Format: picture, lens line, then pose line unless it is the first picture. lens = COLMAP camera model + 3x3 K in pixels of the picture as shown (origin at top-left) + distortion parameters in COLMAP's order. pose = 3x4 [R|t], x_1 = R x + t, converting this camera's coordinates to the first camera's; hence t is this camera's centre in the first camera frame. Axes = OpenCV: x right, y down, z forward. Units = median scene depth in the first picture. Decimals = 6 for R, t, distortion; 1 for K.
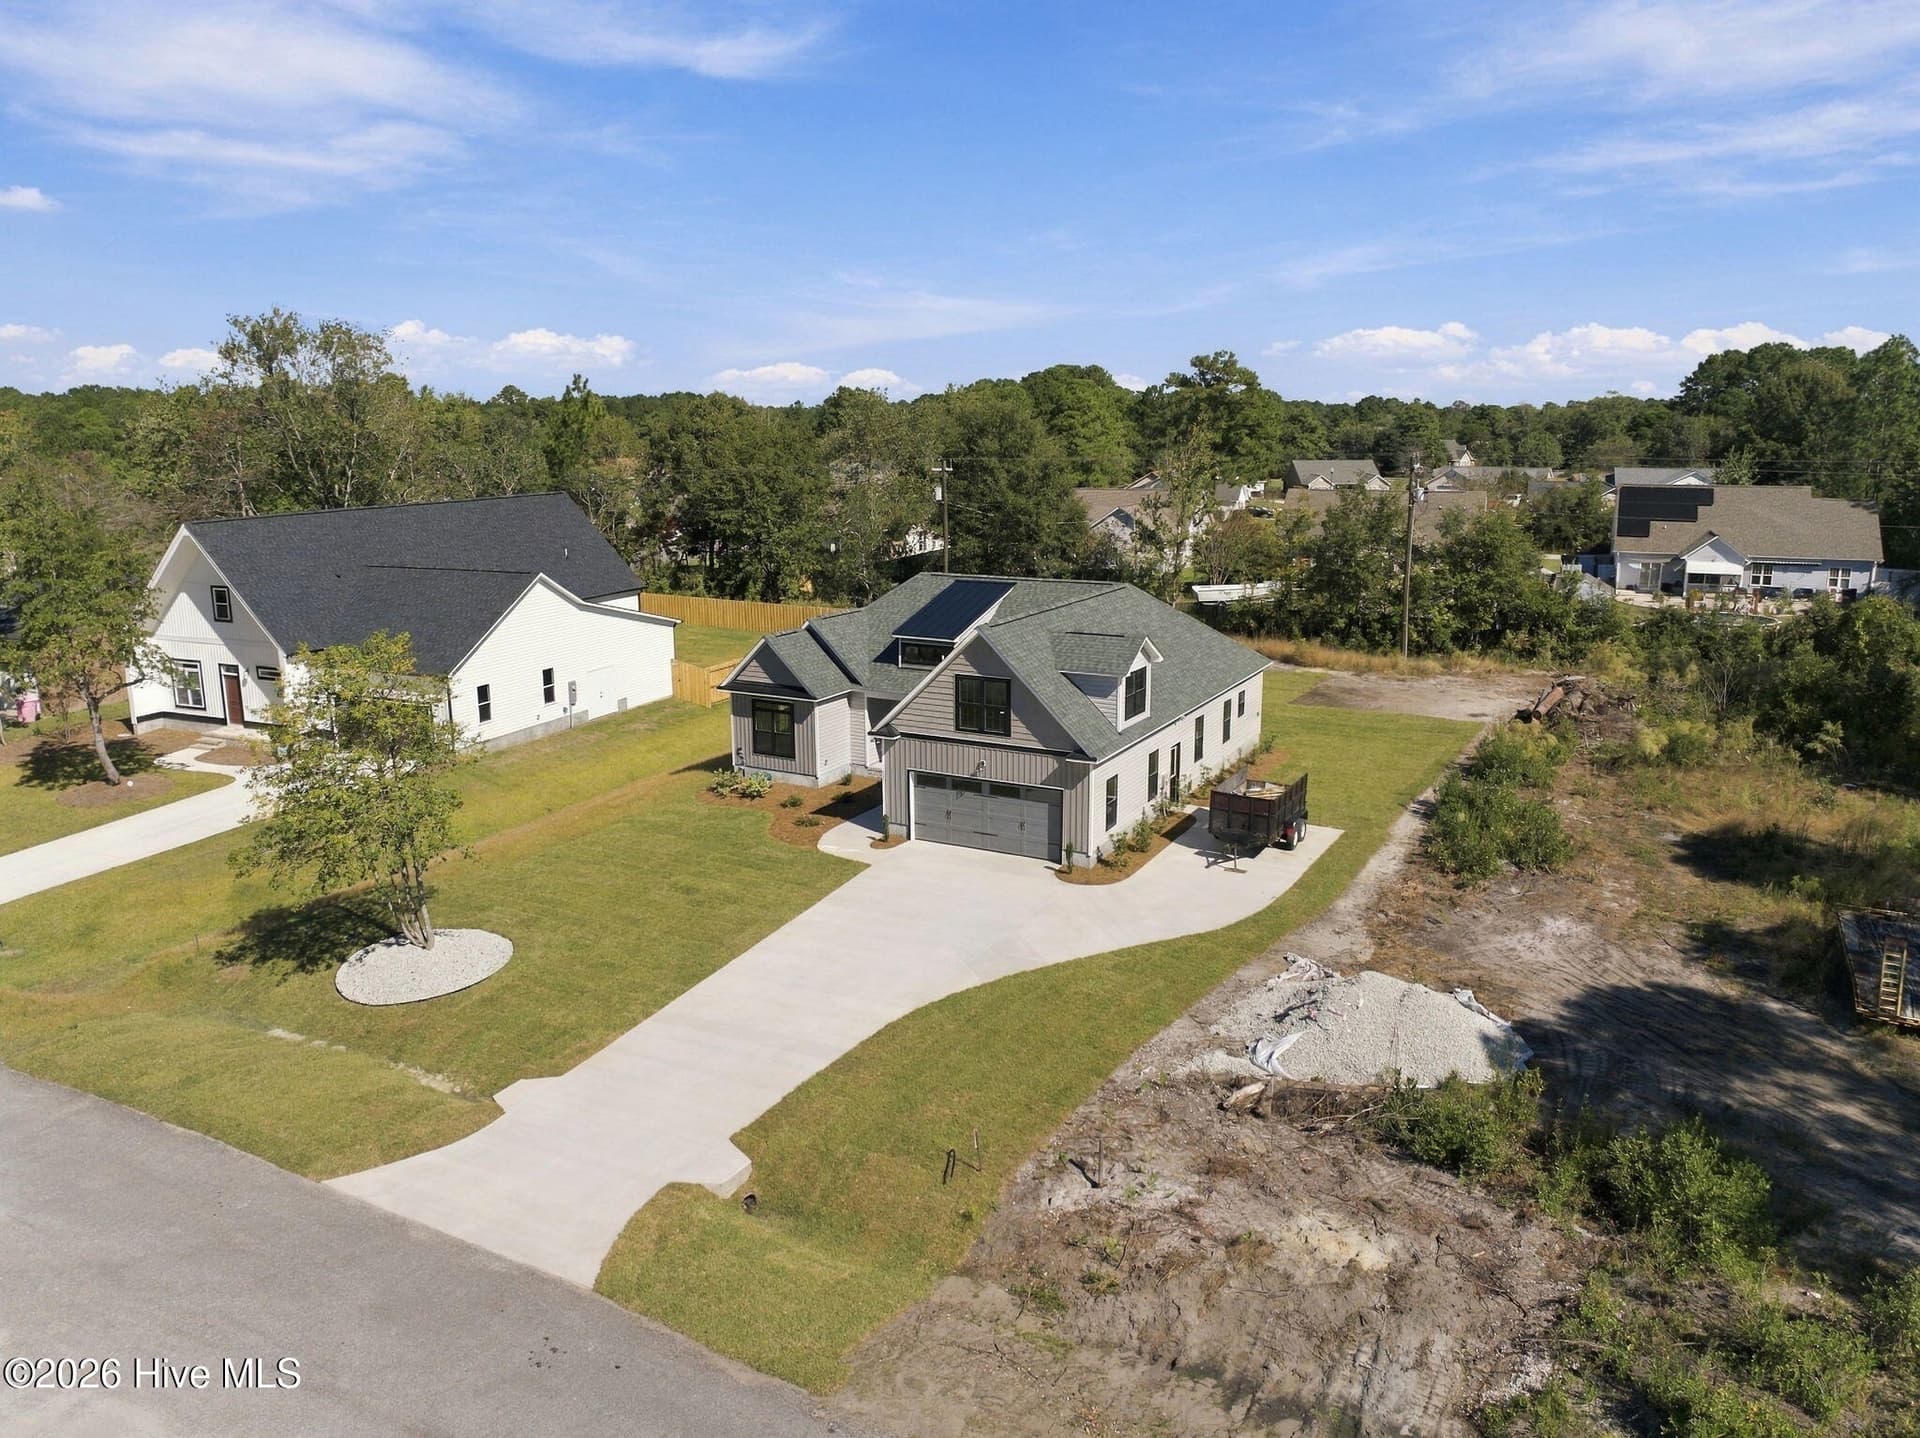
lens RADIAL K [[1354.0, 0, 948.5], [0, 1354.0, 705.6], [0, 0, 1]] dist [-0.029342, -0.015160]
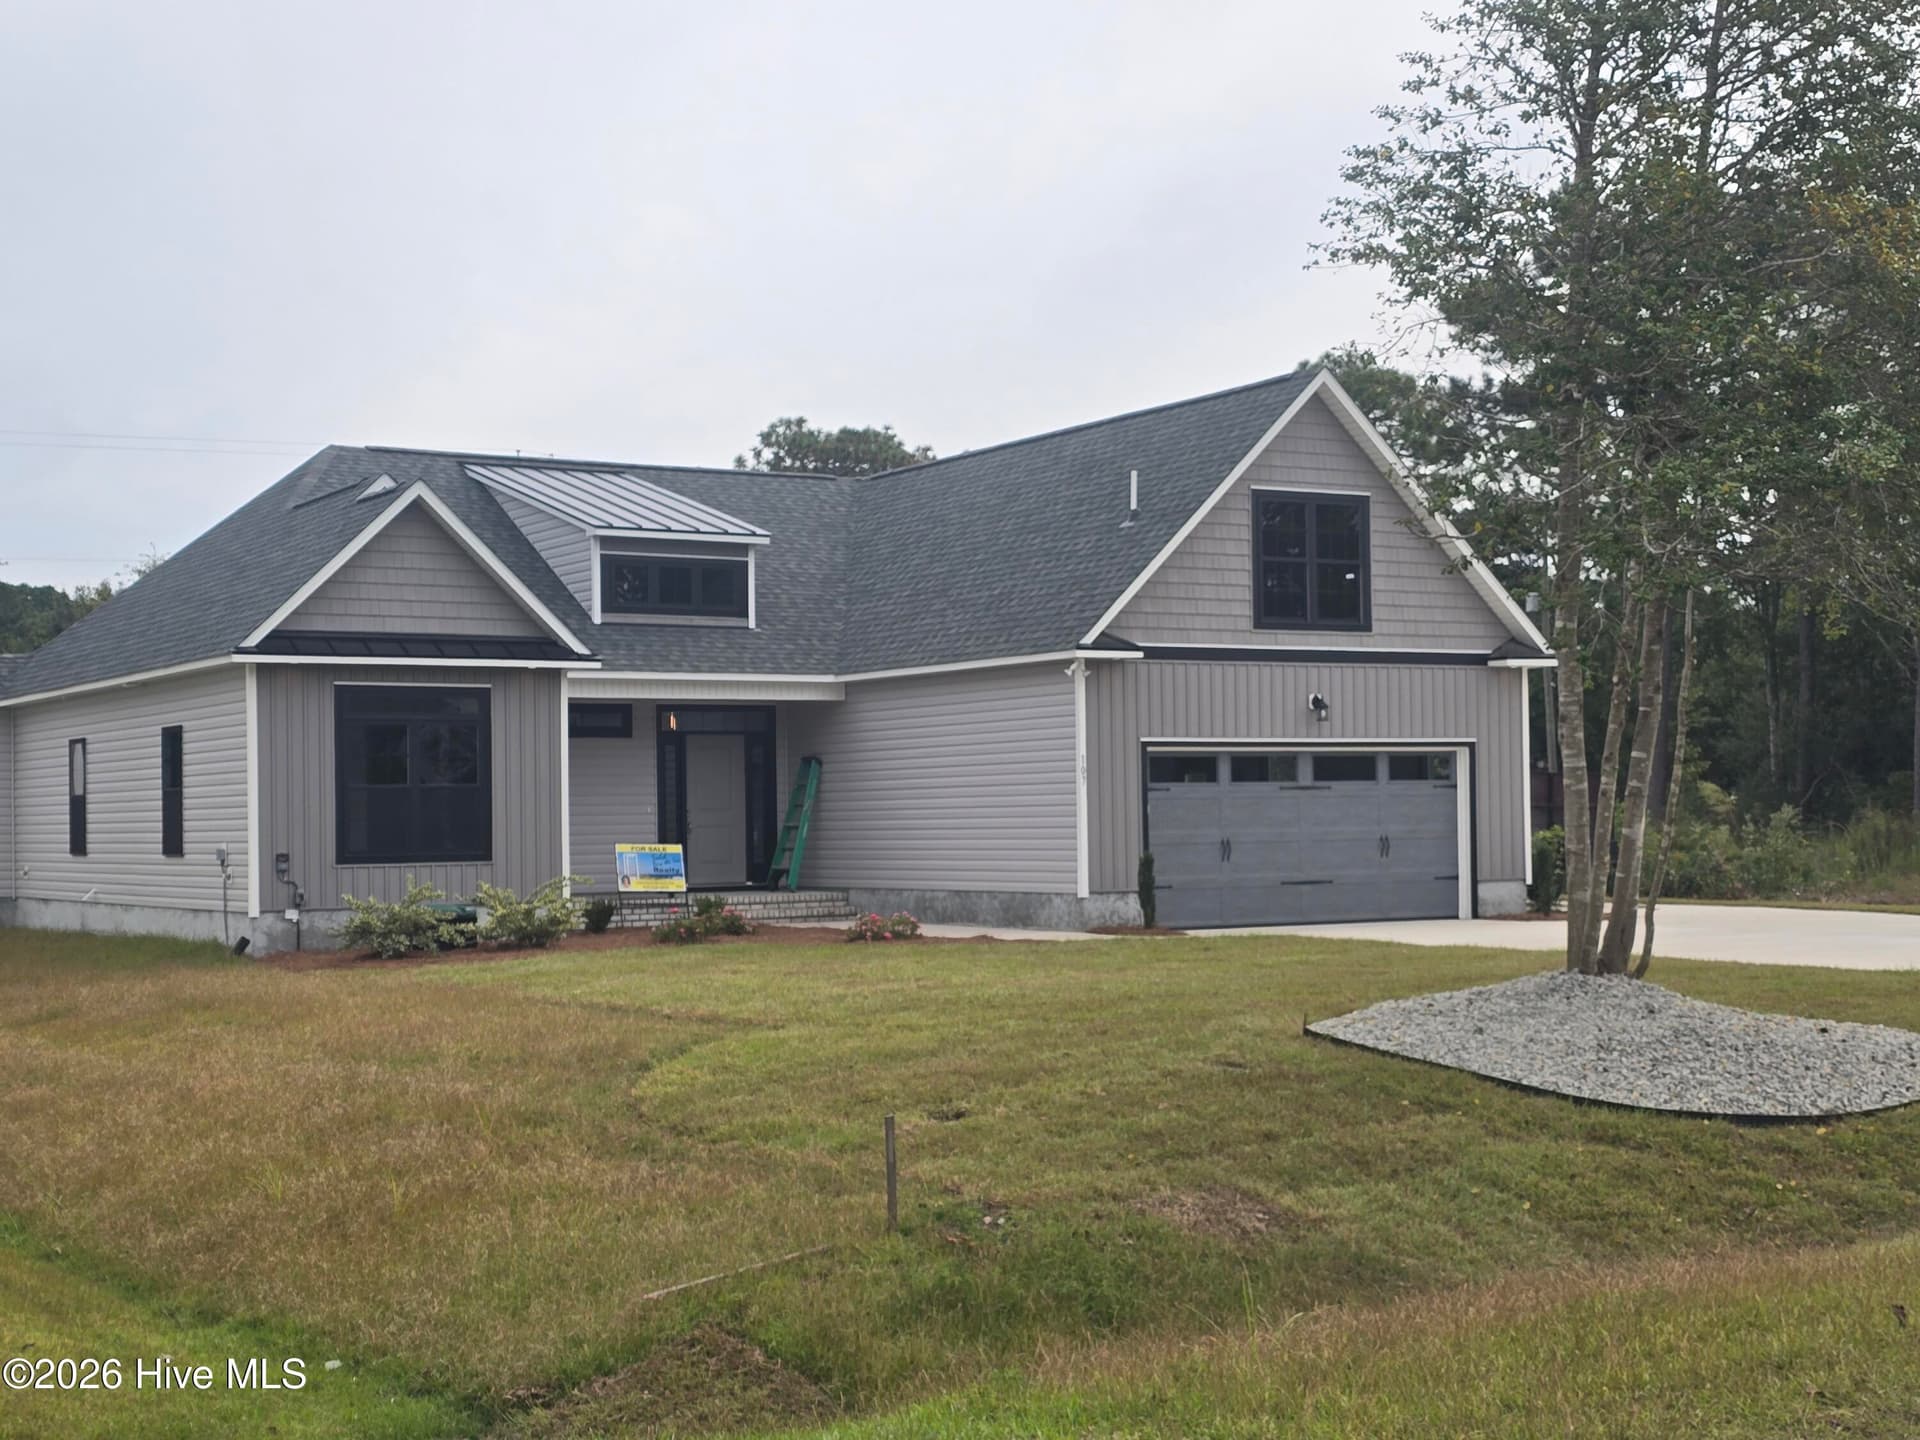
lens RADIAL K [[2747.9, 0, 959.9], [0, 2747.9, 730.8], [0, 0, 1]] dist [0.099632, 0.000000]
pose [[0.501226, 0.027509, 0.864879, -0.771942], [0.190536, 0.971455, -0.141320, 0.151347], [-0.844079, 0.235624, 0.481677, 0.686271]]
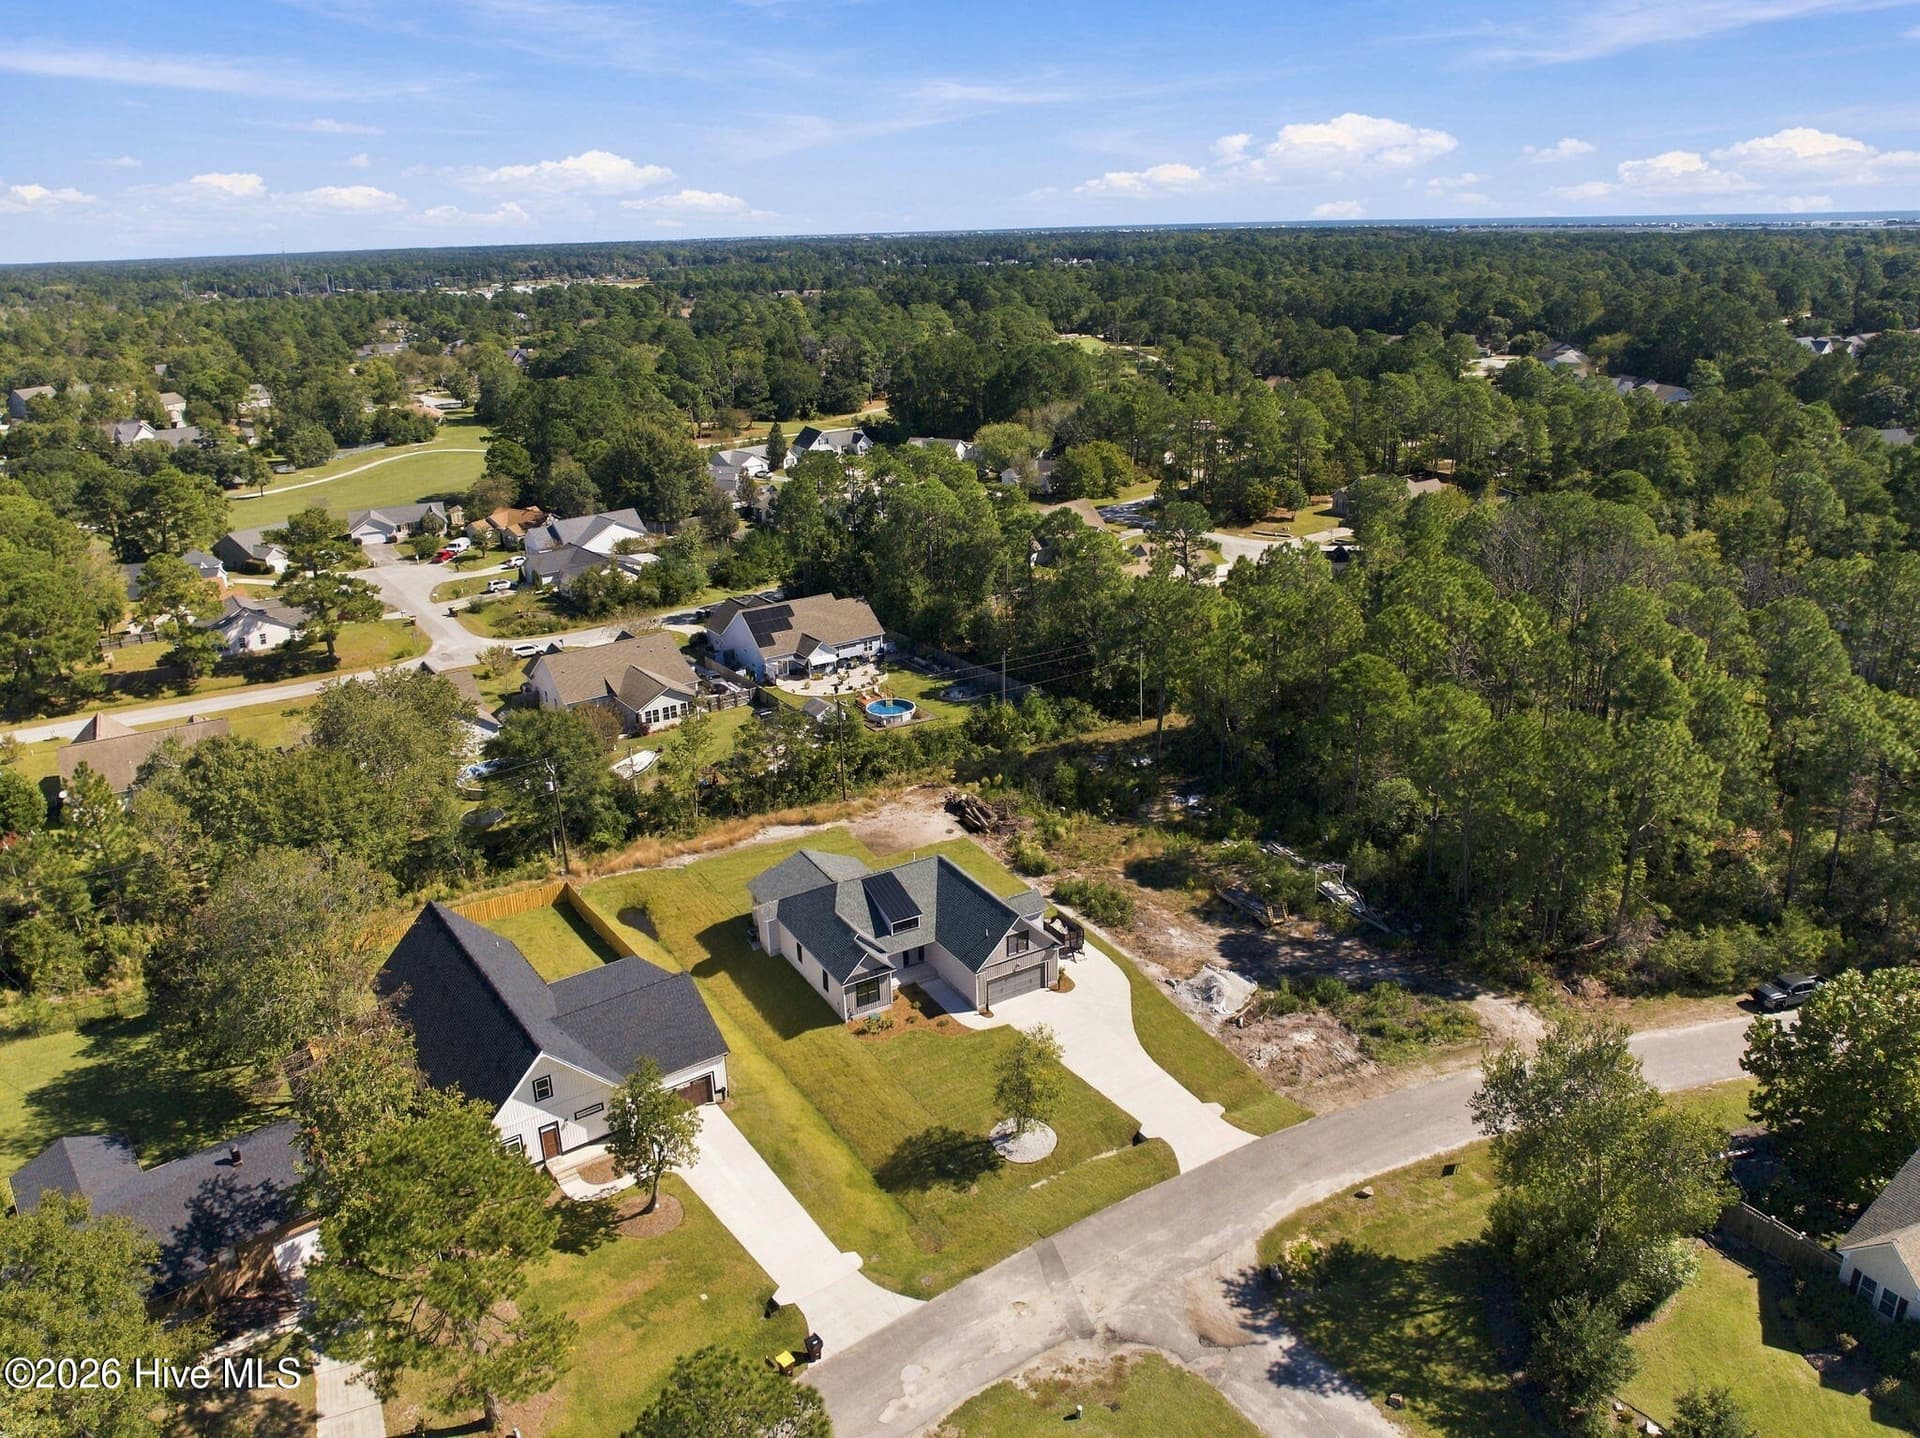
lens RADIAL K [[1354.0, 0, 952.8], [0, 1354.0, 710.5], [0, 0, 1]] dist [-0.029342, -0.015160]
pose [[0.520483, -0.295083, 0.801264, -1.860384], [0.197831, 0.954529, 0.223020, -0.965006], [-0.830639, 0.042437, 0.555192, -0.274415]]
